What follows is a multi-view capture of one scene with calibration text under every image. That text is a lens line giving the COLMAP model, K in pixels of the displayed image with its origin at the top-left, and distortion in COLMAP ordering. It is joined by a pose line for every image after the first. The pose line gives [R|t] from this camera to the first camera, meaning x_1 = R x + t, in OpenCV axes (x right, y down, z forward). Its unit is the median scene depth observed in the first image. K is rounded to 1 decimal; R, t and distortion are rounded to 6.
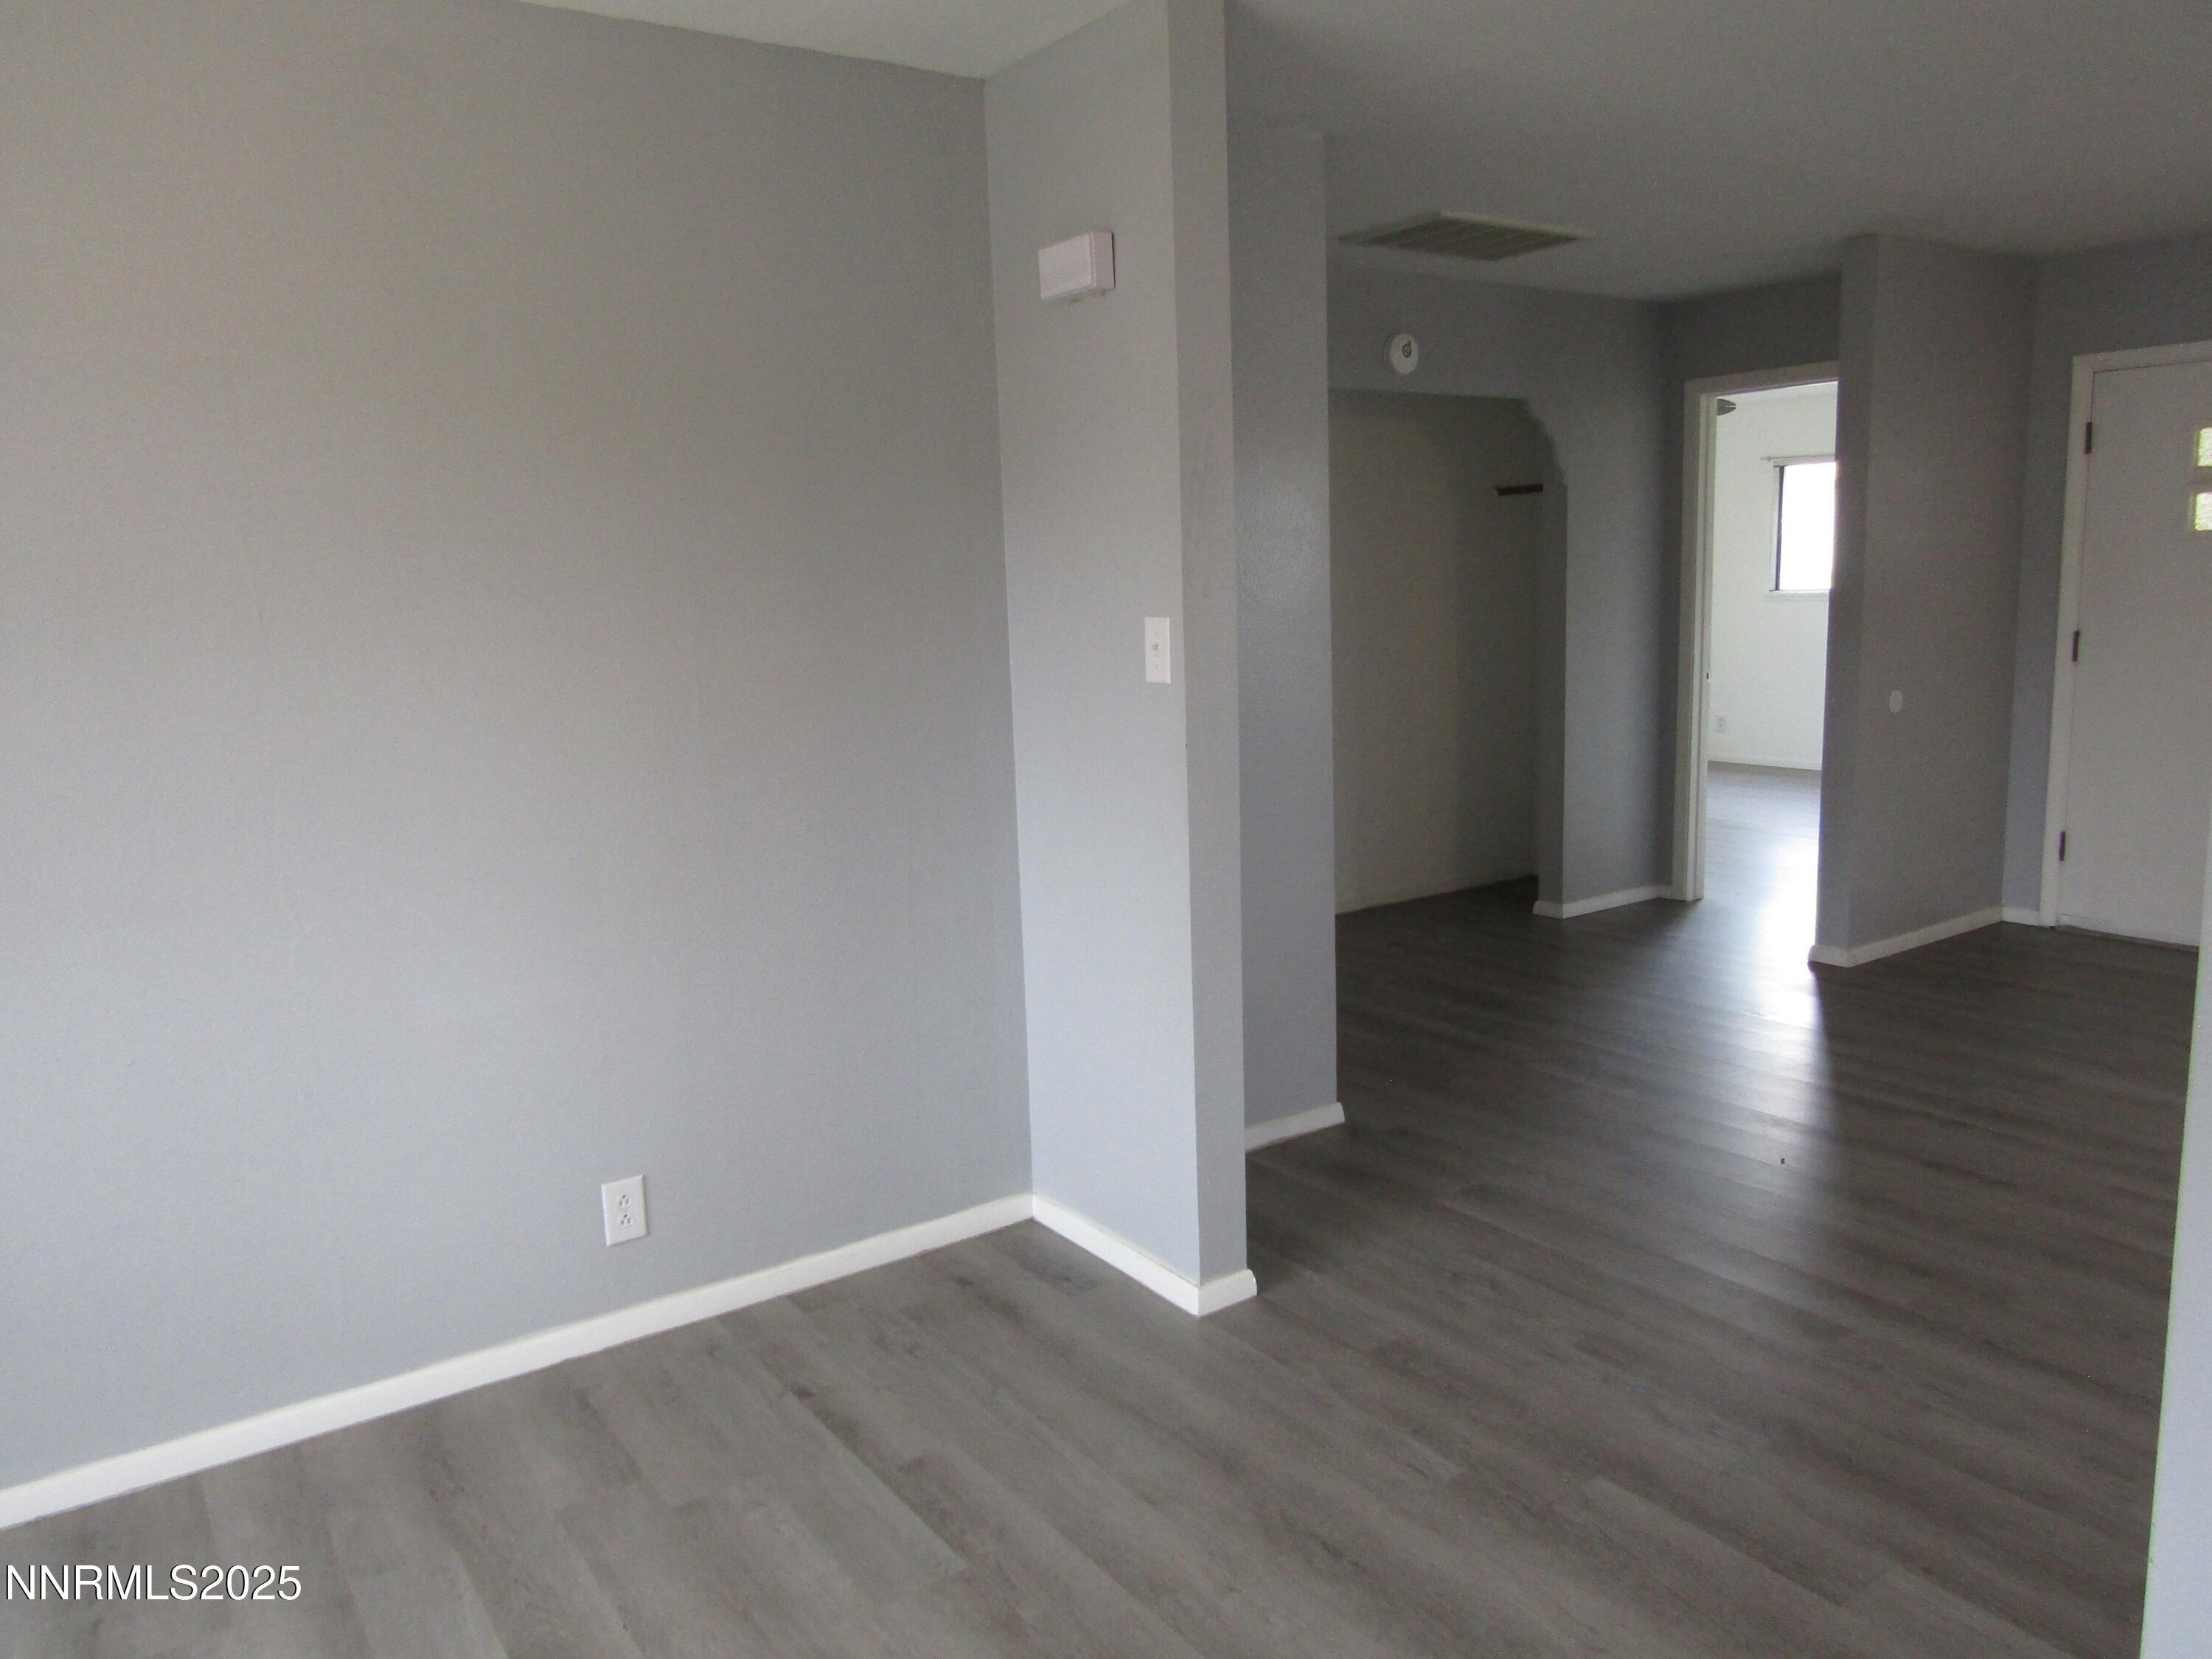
lens RADIAL K [[1567.8, 0, 1102.7], [0, 1567.8, 825.6], [0, 0, 1]] dist [-0.016190, 0.006475]
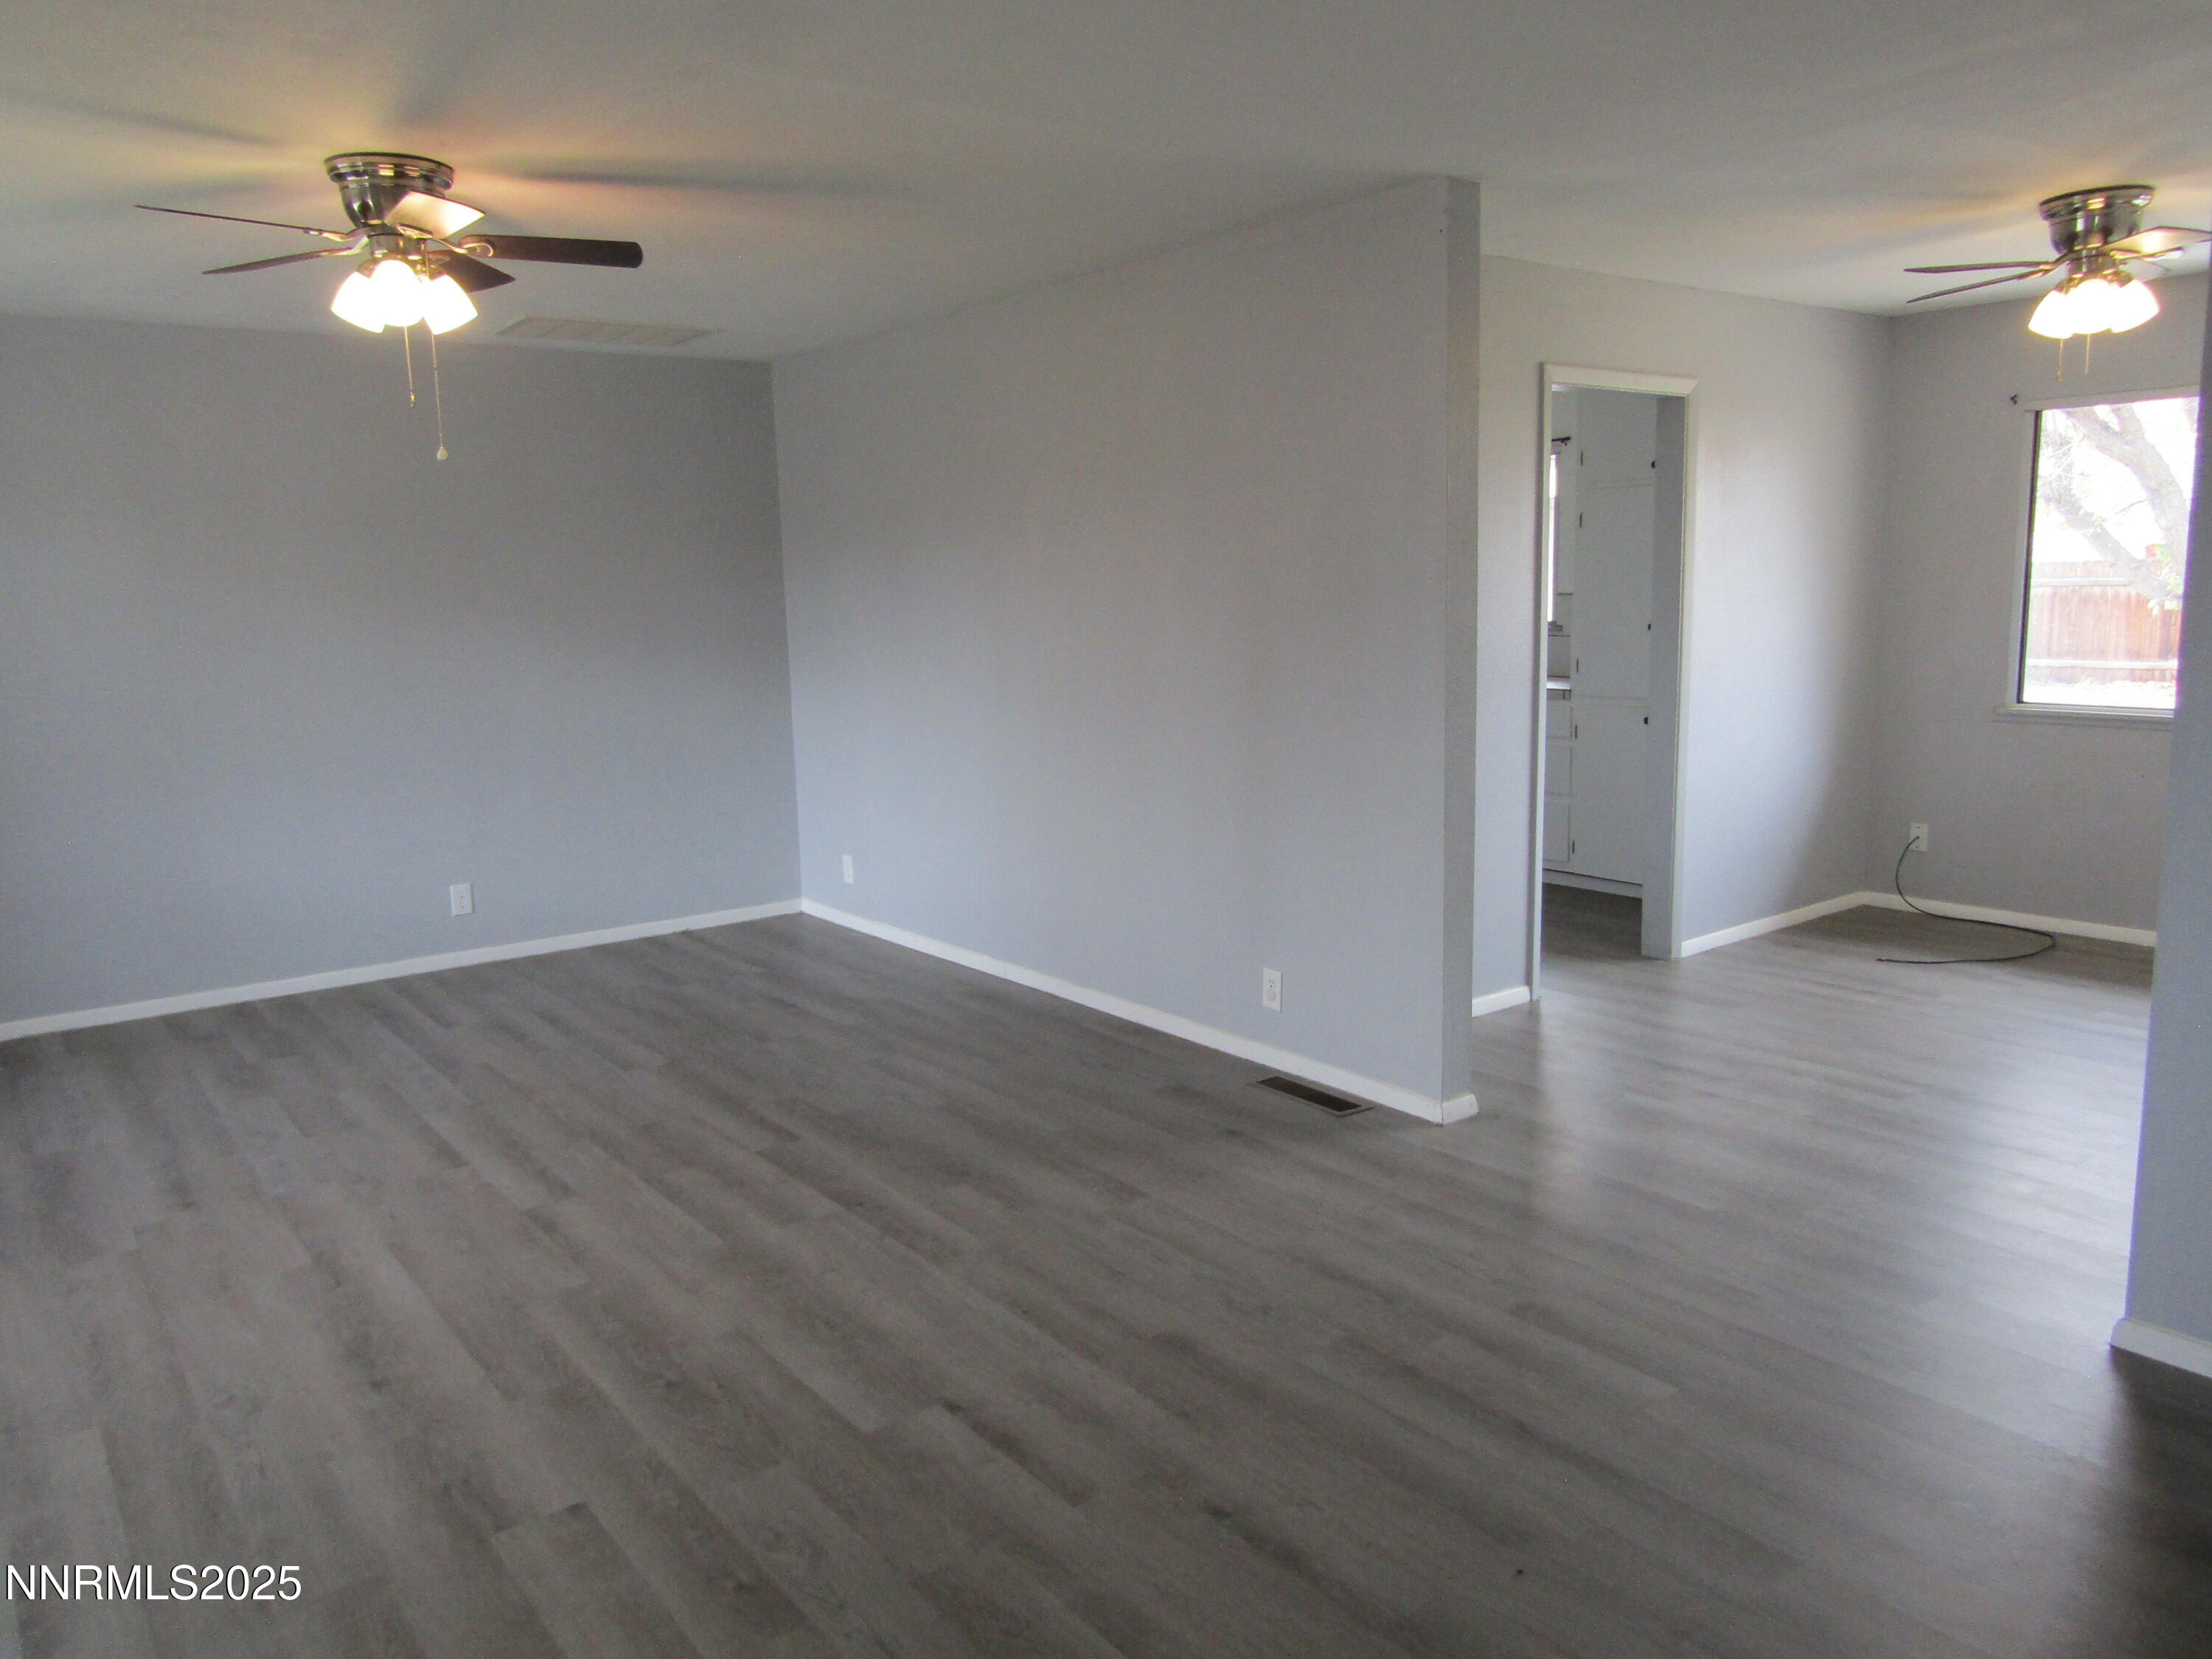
lens RADIAL K [[1567.8, 0, 1102.7], [0, 1567.8, 825.6], [0, 0, 1]] dist [-0.016190, 0.006475]
pose [[-0.997231, 0.065990, -0.034298, 0.407056], [0.052090, 0.948917, 0.311196, -0.180461], [0.053082, 0.308547, -0.949727, 1.003775]]
